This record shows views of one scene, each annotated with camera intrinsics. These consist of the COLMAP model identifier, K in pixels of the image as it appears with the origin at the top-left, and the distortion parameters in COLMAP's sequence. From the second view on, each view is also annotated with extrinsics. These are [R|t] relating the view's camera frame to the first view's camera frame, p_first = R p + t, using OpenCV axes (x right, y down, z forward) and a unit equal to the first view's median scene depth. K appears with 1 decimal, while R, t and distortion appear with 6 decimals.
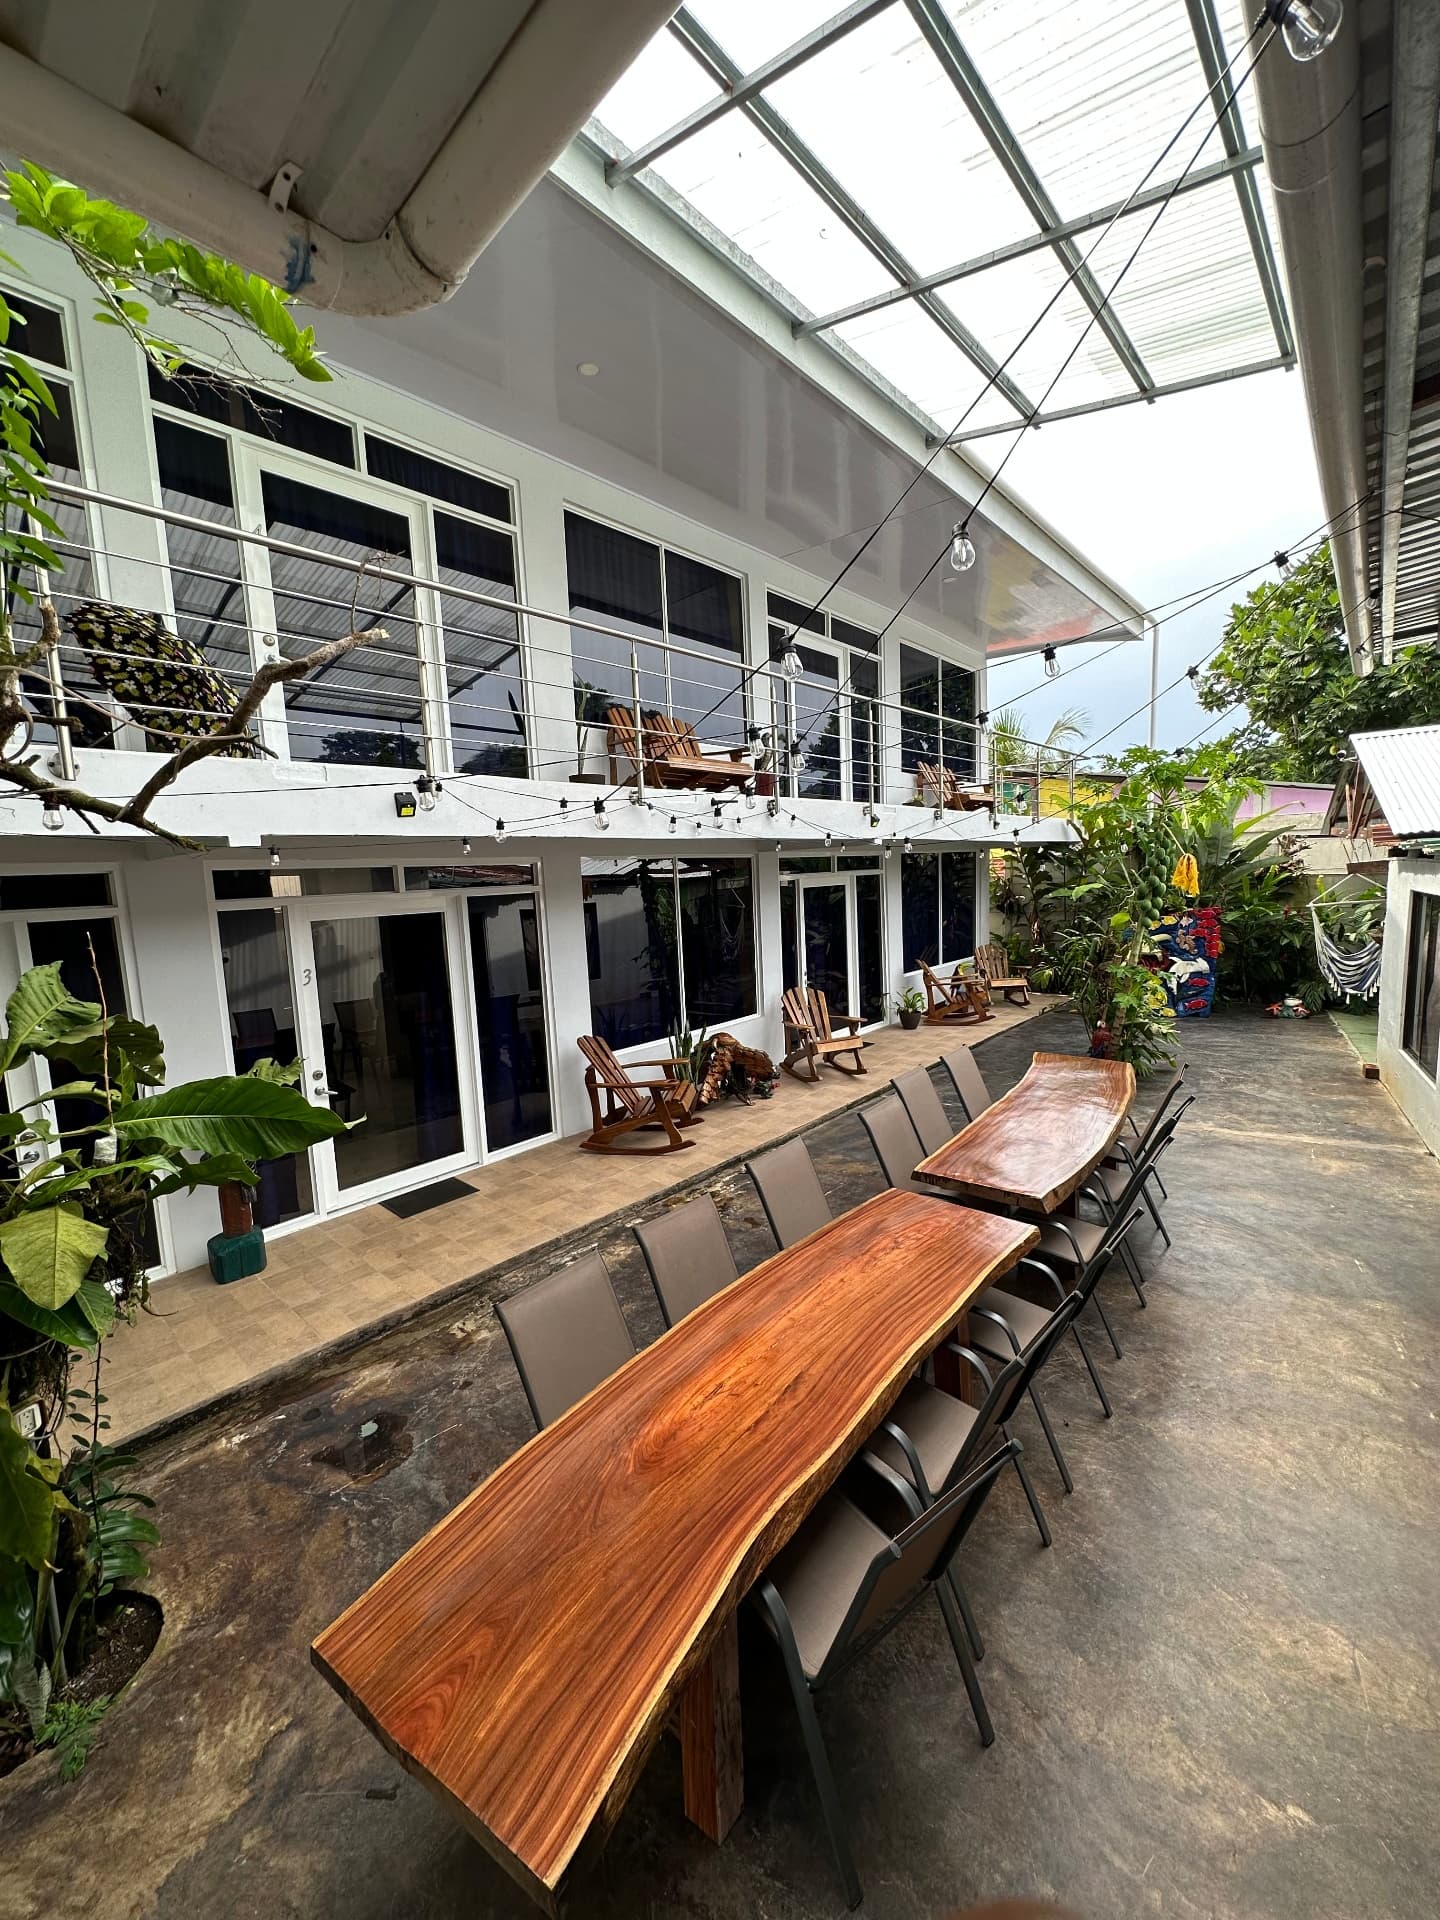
lens RADIAL K [[767.0, 0, 720.0], [0, 767.0, 960.0], [0, 0, 1]] dist [-0.001983, -0.000178]
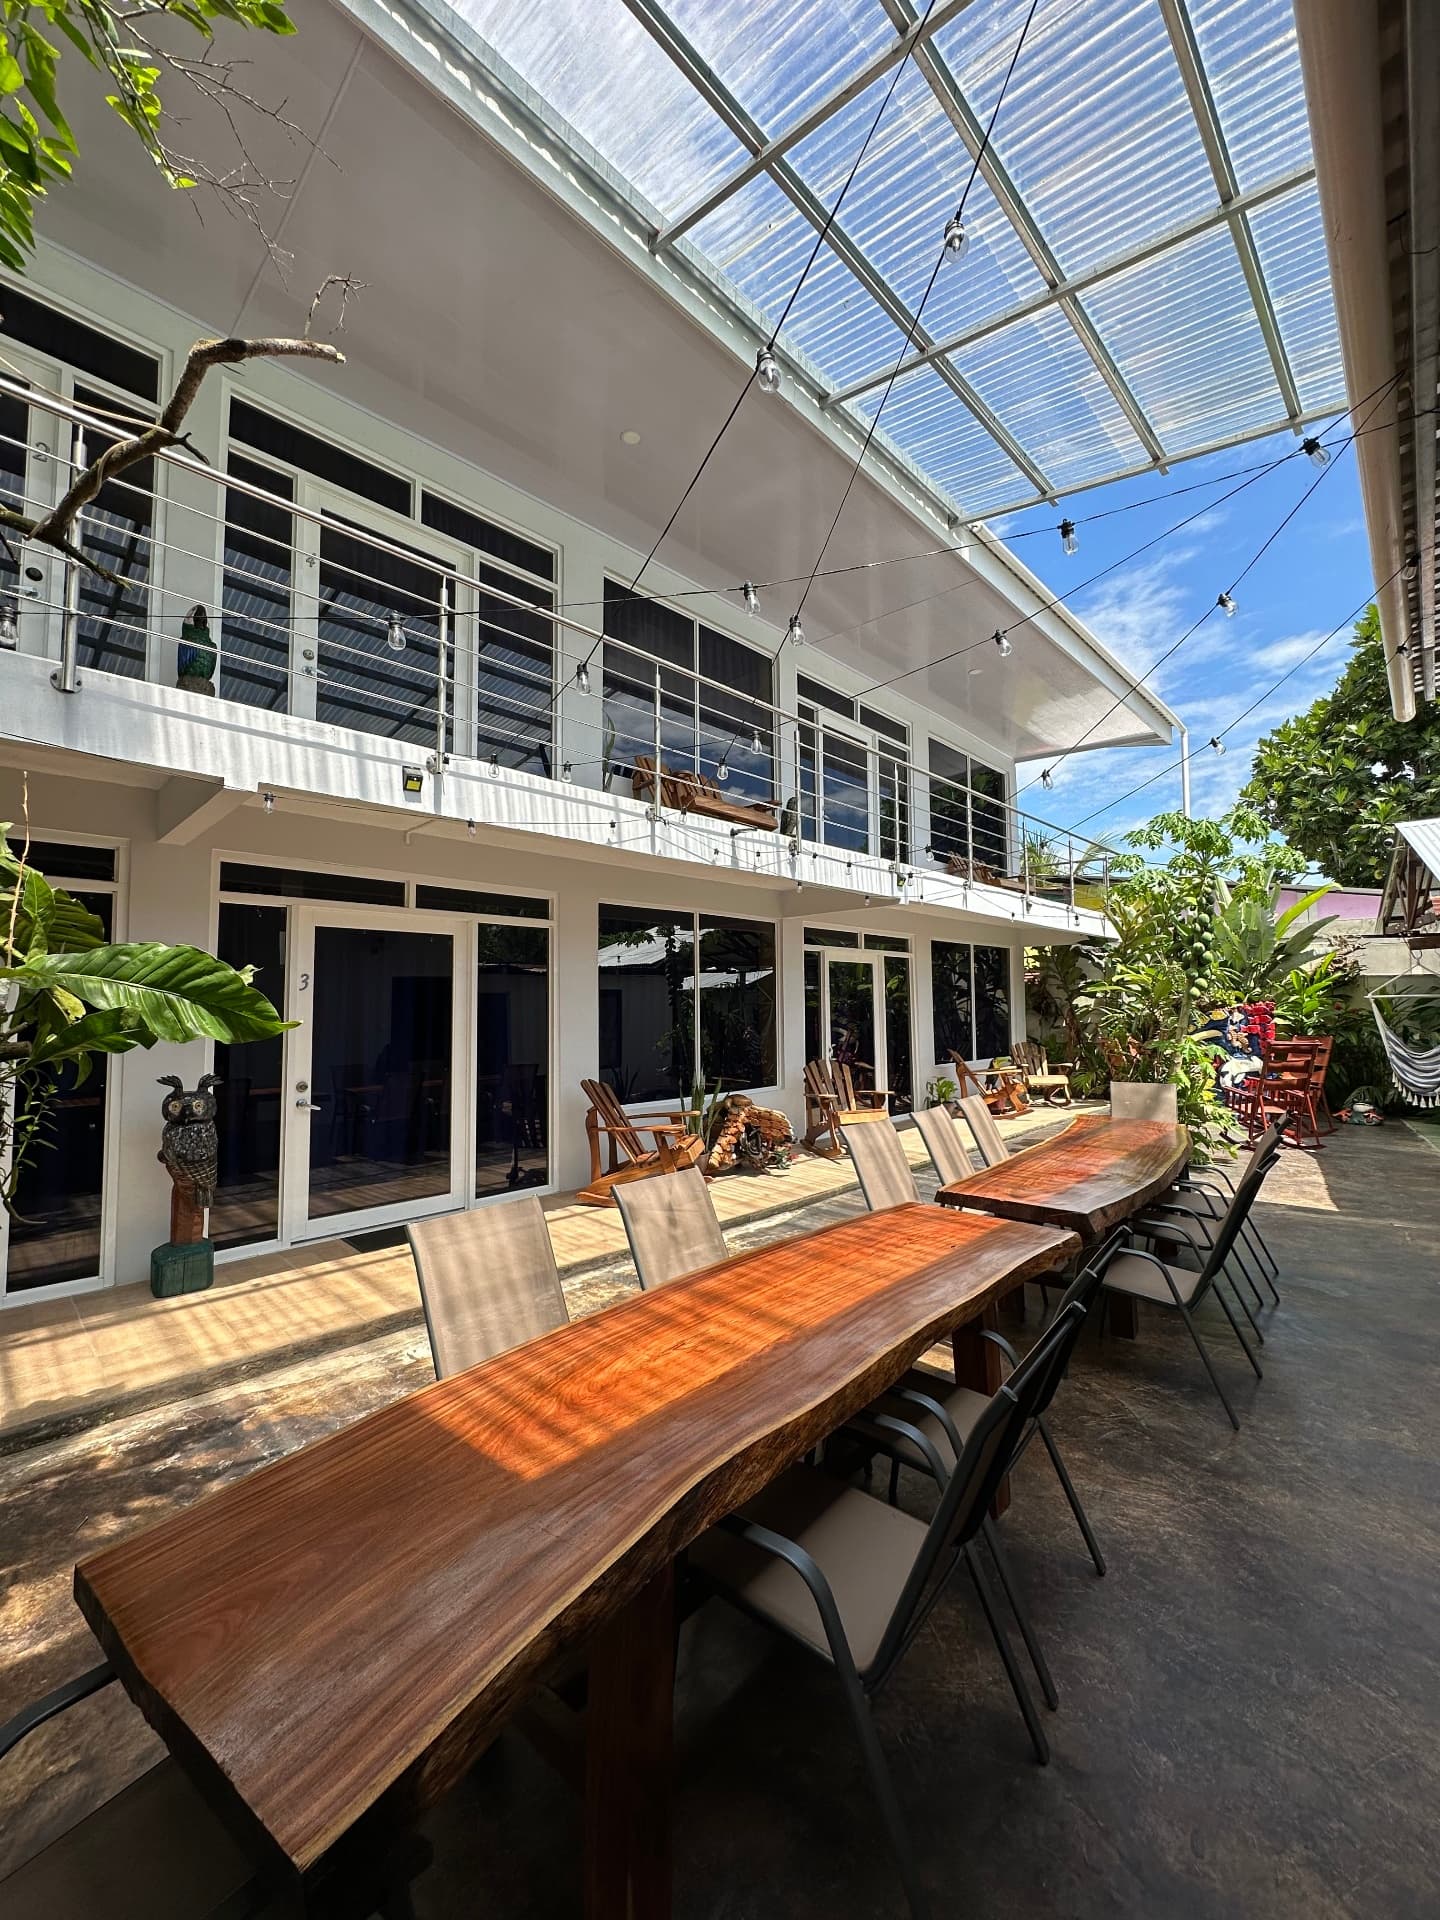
lens RADIAL K [[765.6, 0, 721.3], [0, 765.6, 959.2], [0, 0, 1]] dist [0.000789, -0.000196]
pose [[0.998424, 0.031896, -0.046185, 0.024617], [-0.039497, 0.983890, -0.174355, 0.115705], [0.039880, 0.175904, 0.983599, 0.054317]]
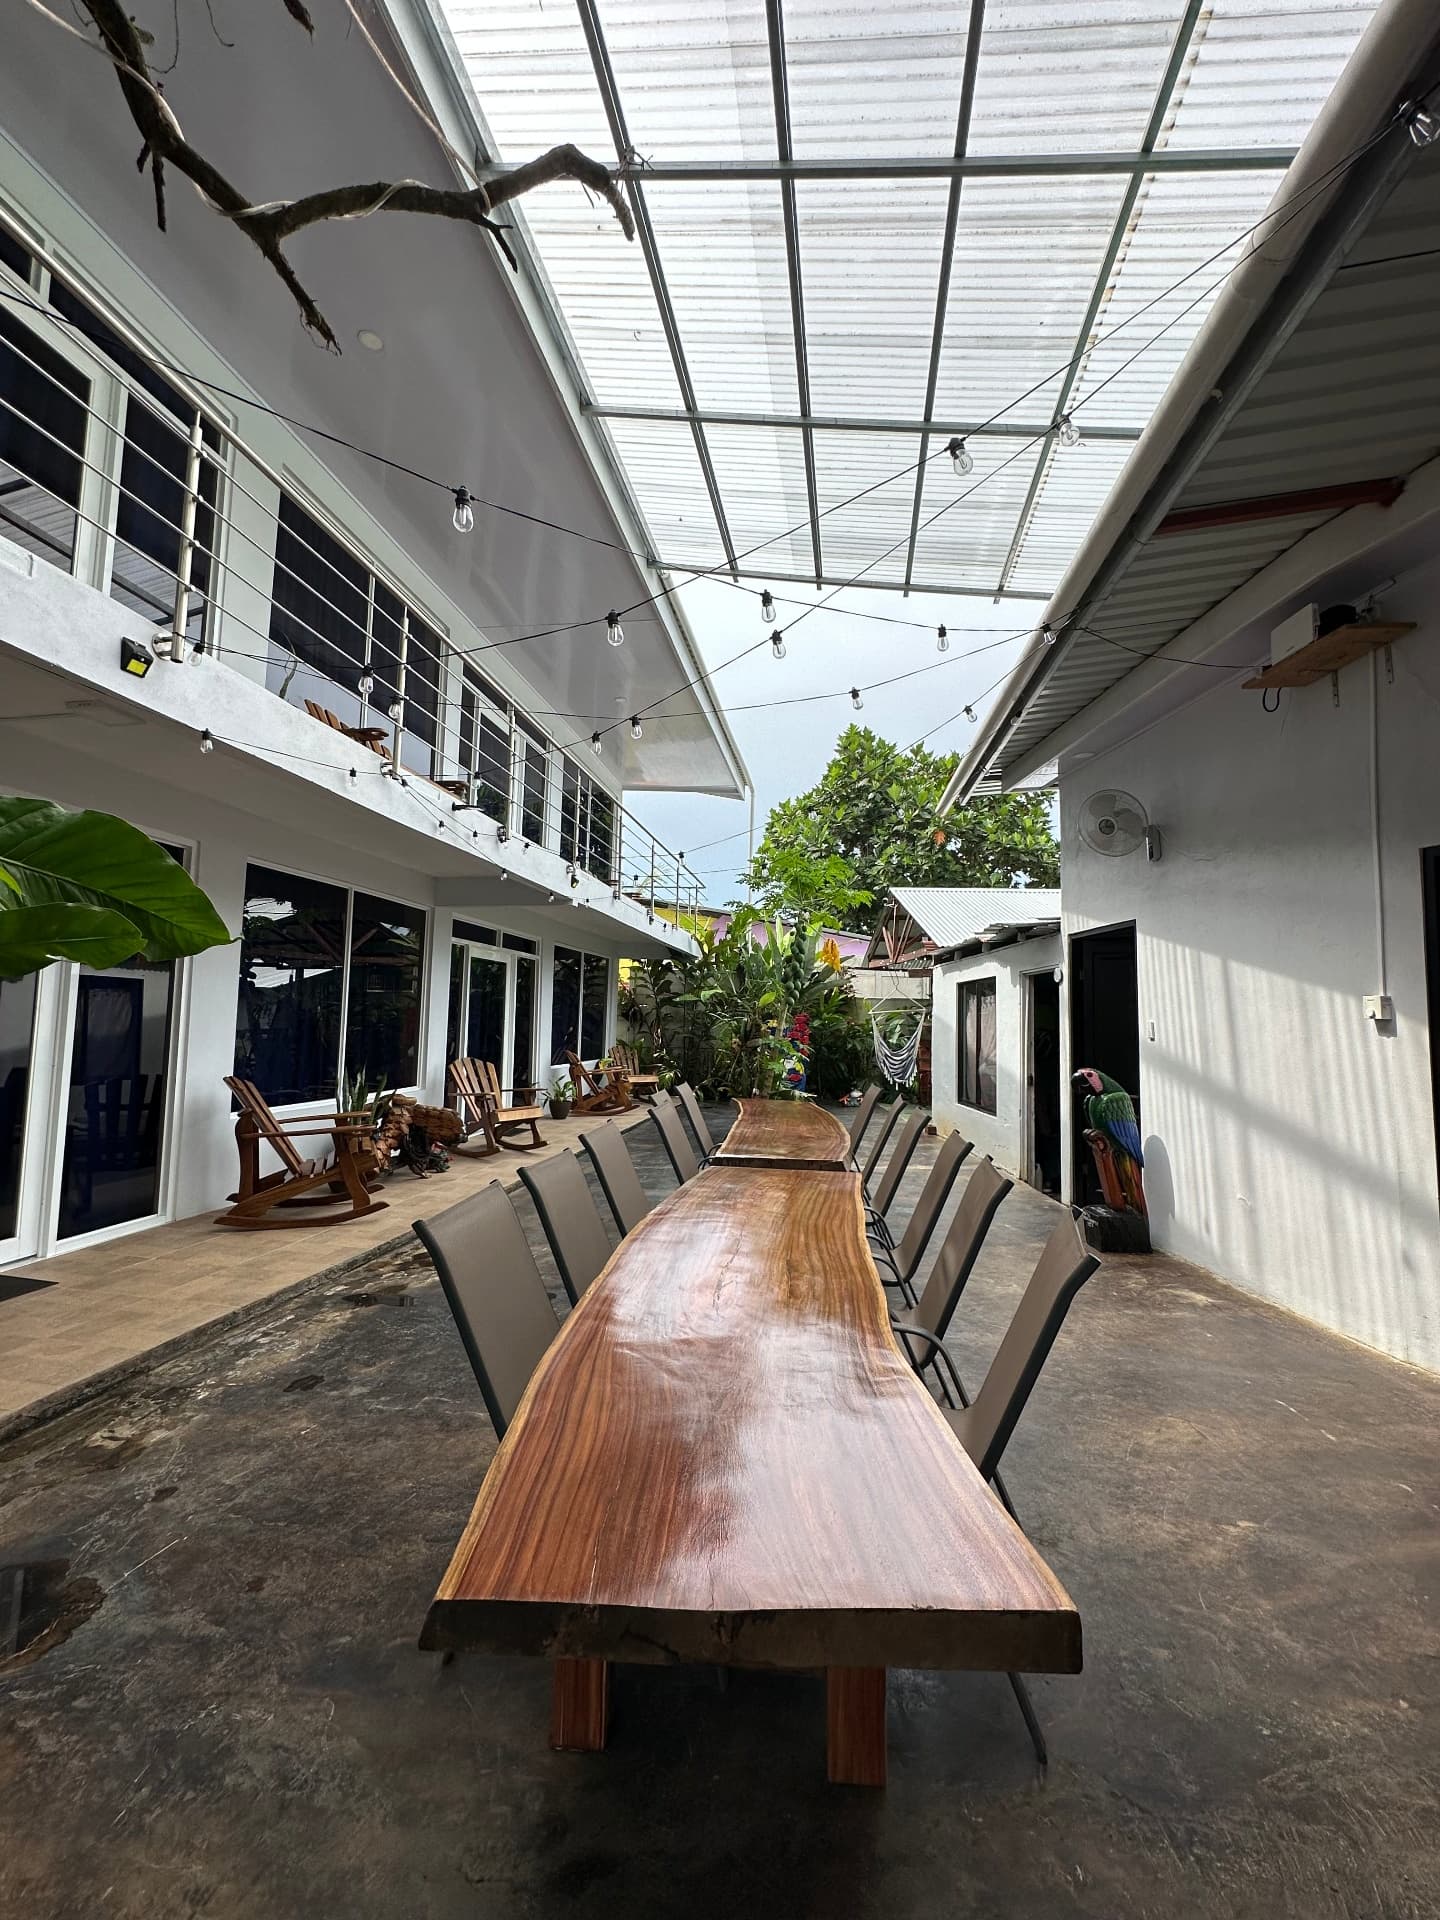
lens RADIAL K [[767.0, 0, 720.0], [0, 767.0, 960.0], [0, 0, 1]] dist [-0.001983, -0.000178]
pose [[0.844433, 0.102573, 0.525749, -0.186282], [0.005757, 0.979701, -0.200384, 0.146644], [-0.535631, 0.172238, 0.826701, 0.091409]]
